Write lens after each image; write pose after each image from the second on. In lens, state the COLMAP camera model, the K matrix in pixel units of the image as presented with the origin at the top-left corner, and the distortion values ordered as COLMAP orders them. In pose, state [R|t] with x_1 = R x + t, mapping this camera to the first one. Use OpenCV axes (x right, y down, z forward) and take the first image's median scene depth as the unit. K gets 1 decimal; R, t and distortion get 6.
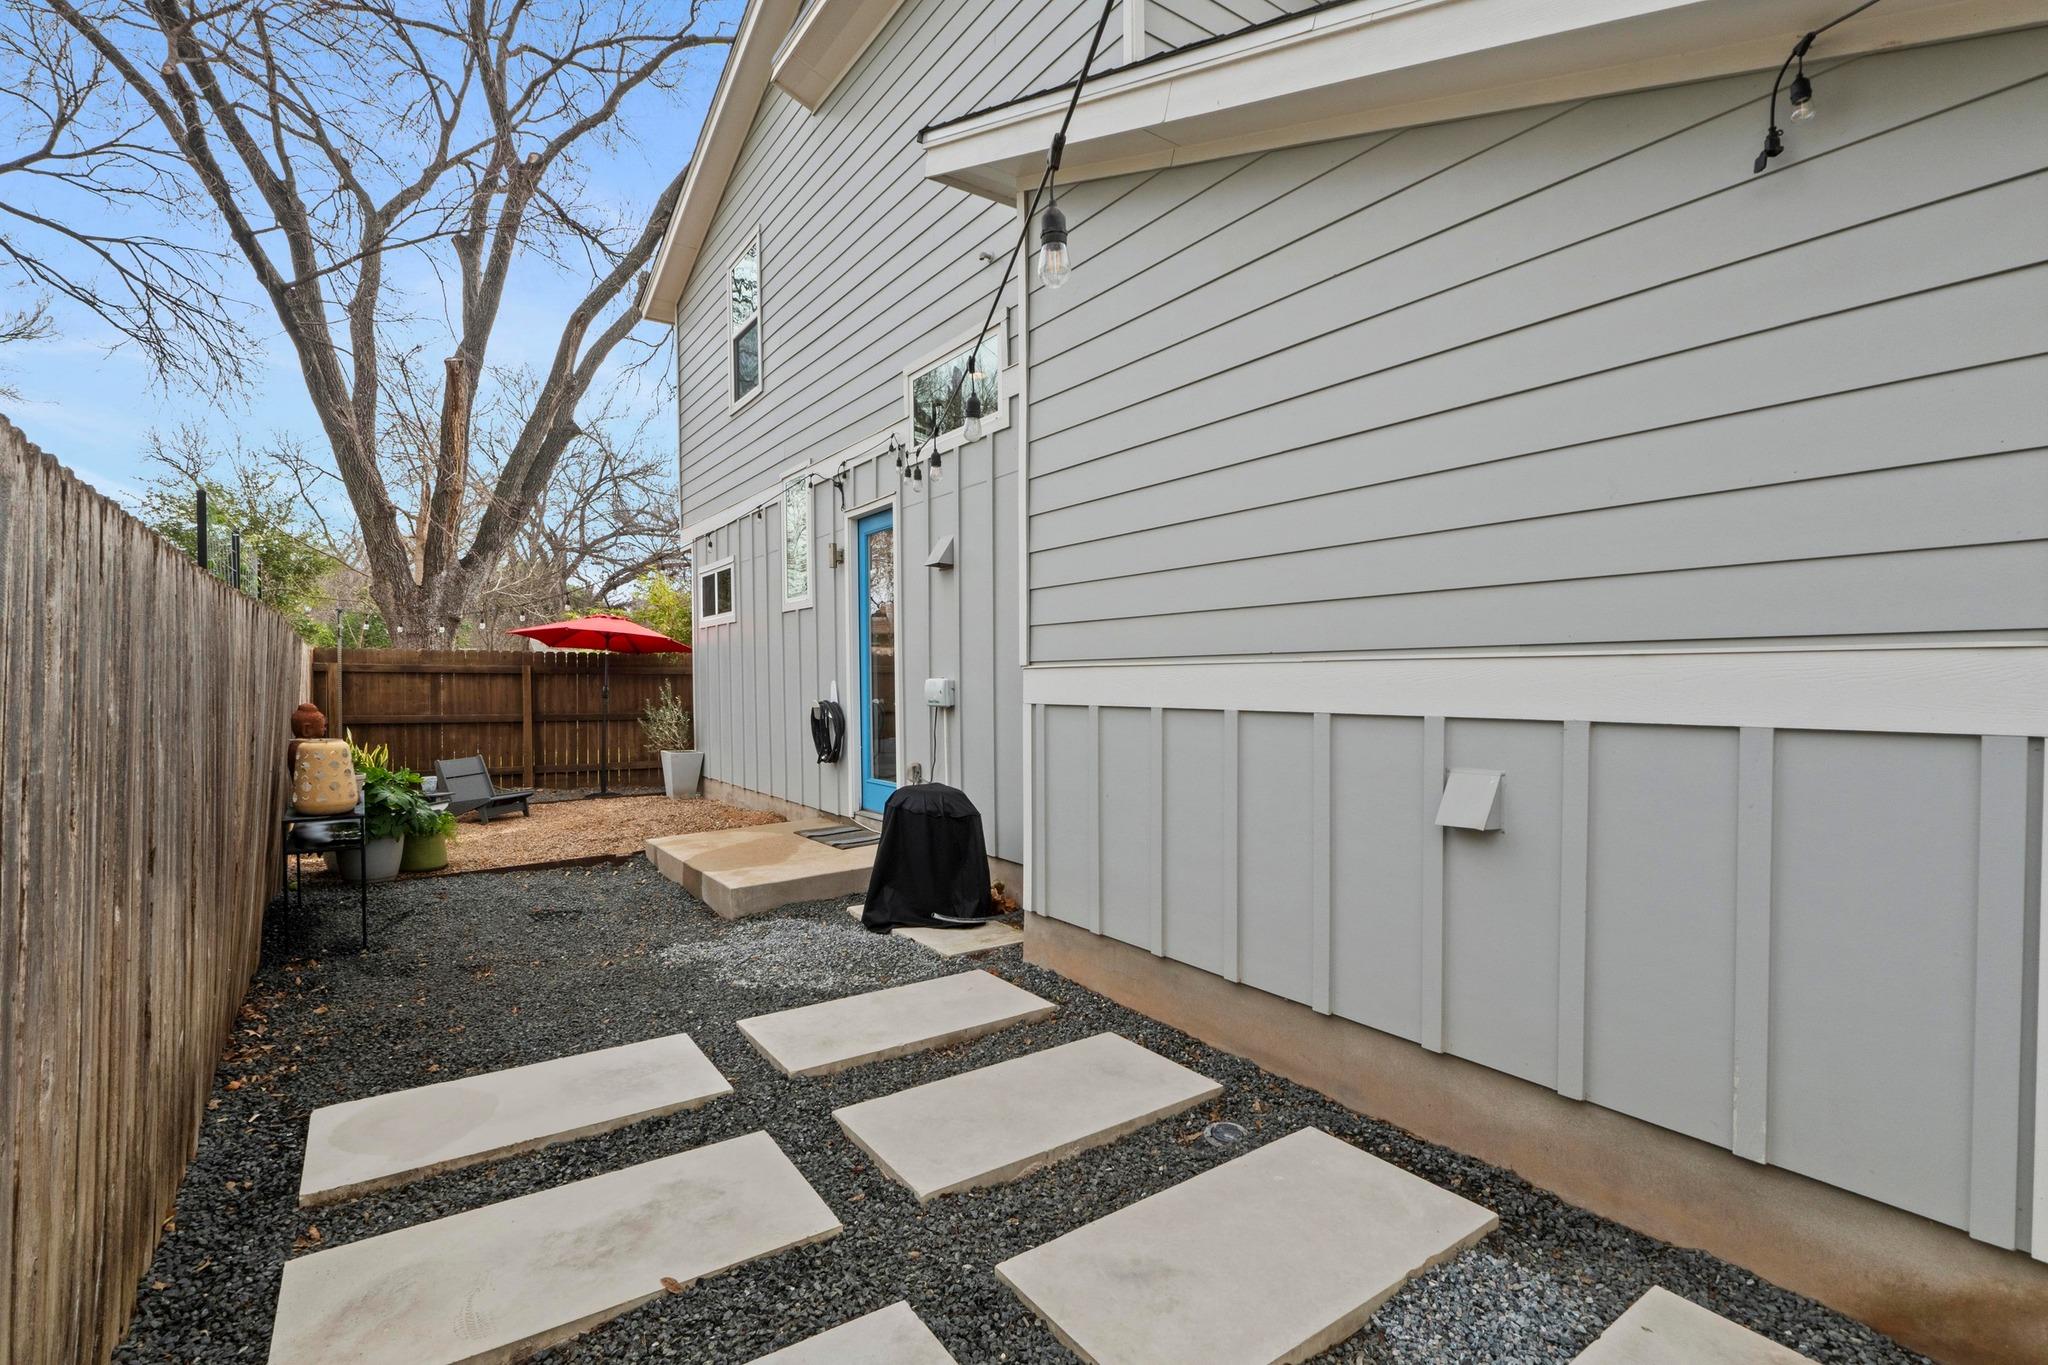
lens RADIAL K [[999.5, 0, 1021.2], [0, 999.5, 671.7], [0, 0, 1]] dist [0.010455, -0.003721]
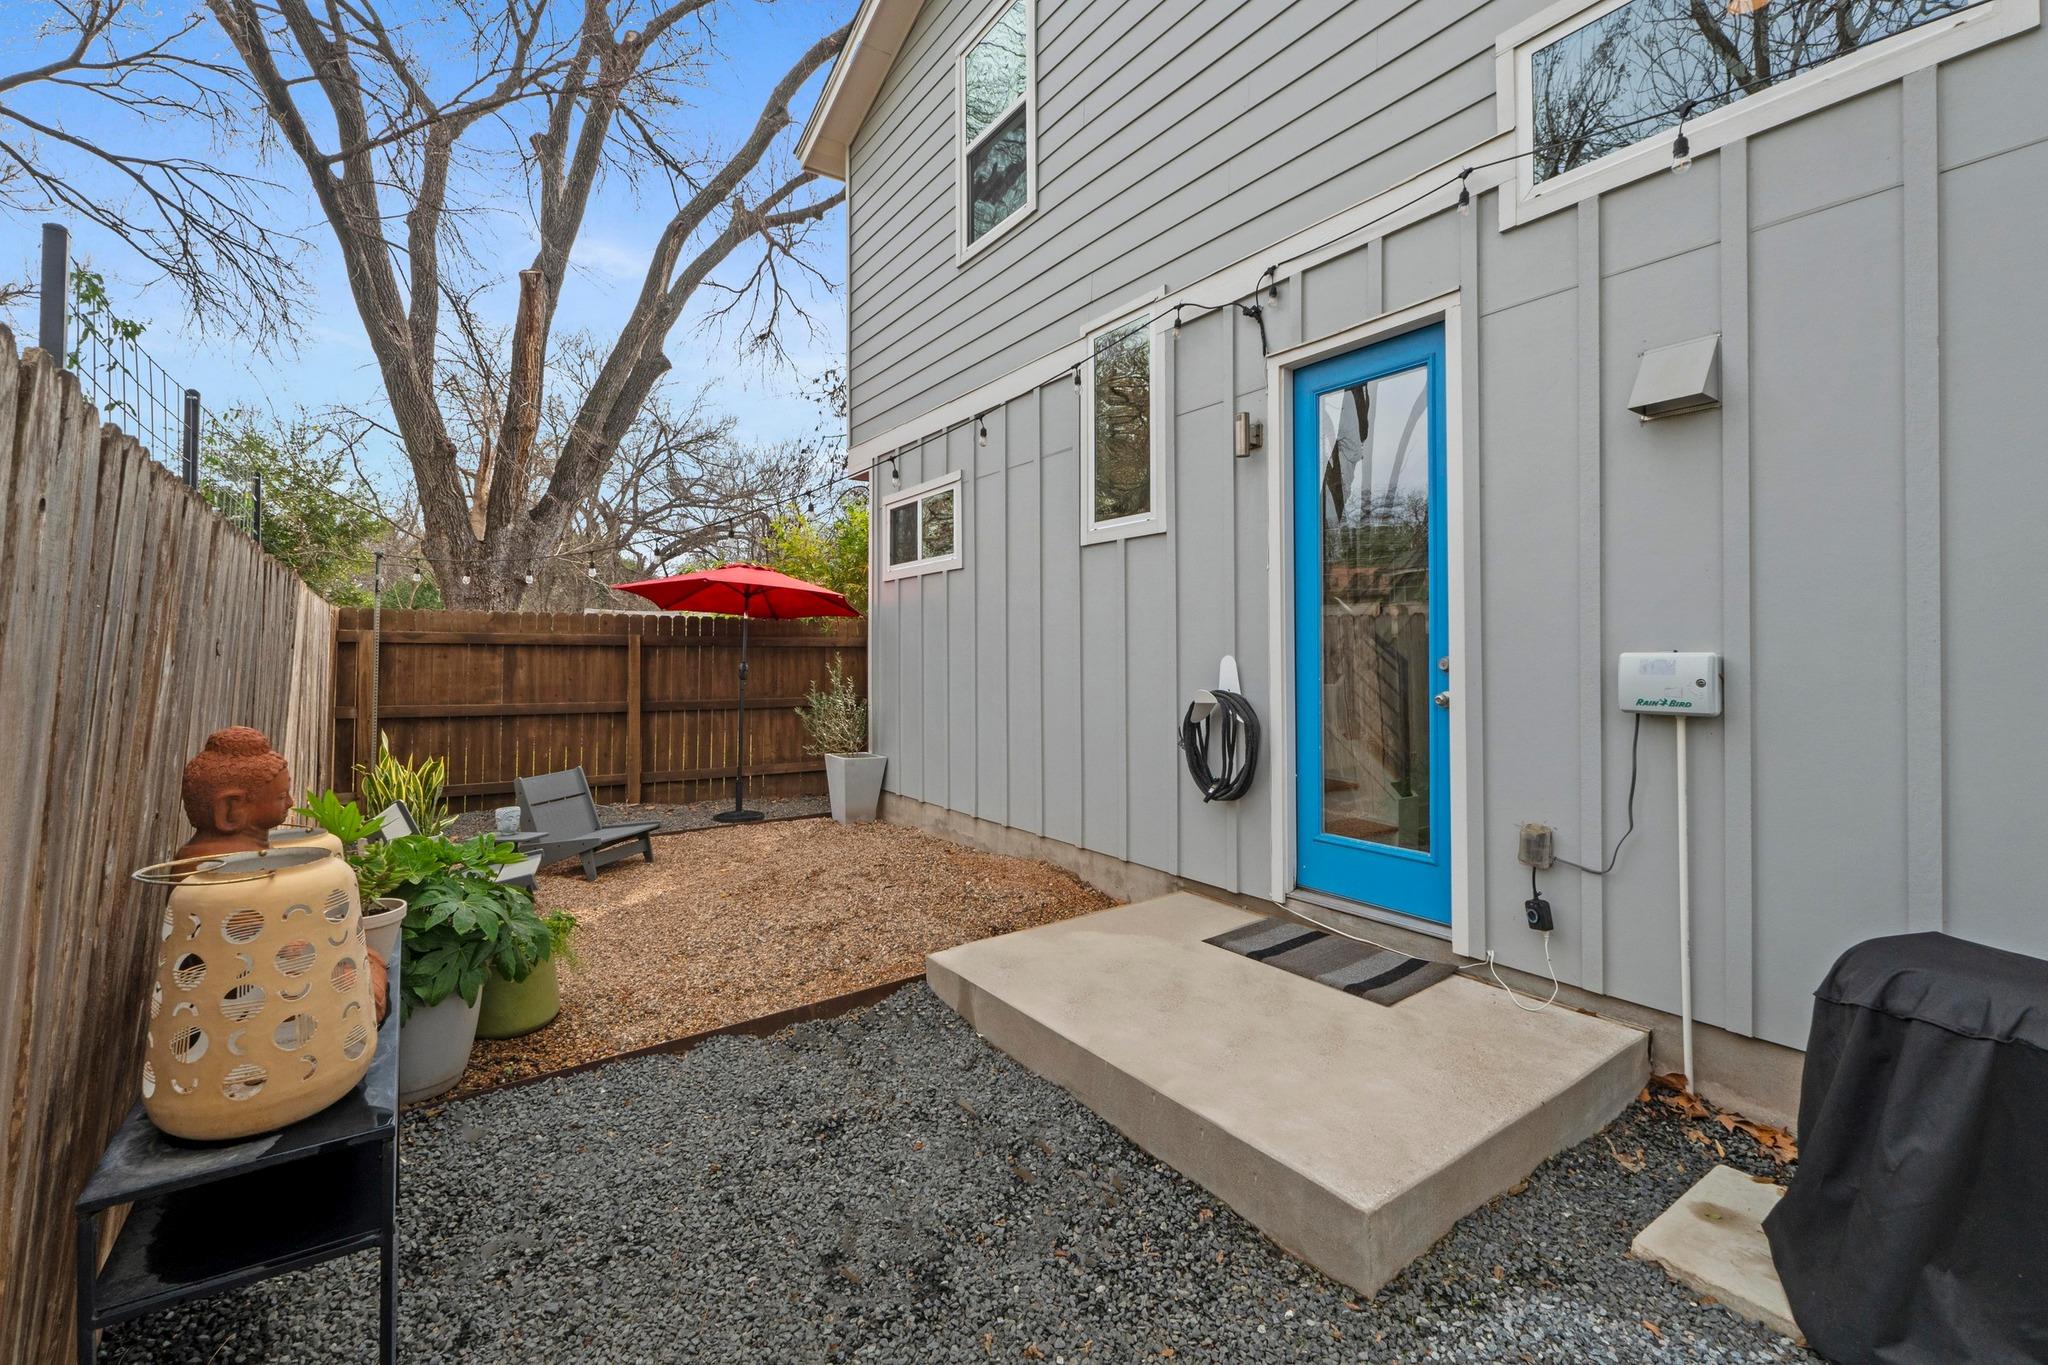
lens RADIAL K [[885.1, 0, 1005.4], [0, 885.1, 604.6], [0, 0, 1]] dist [-0.006771, 0.001452]
pose [[0.999942, -0.000738, 0.010772, -0.187044], [0.001227, 0.998967, -0.045427, 0.001362], [-0.010728, 0.045438, 0.998910, 0.287139]]
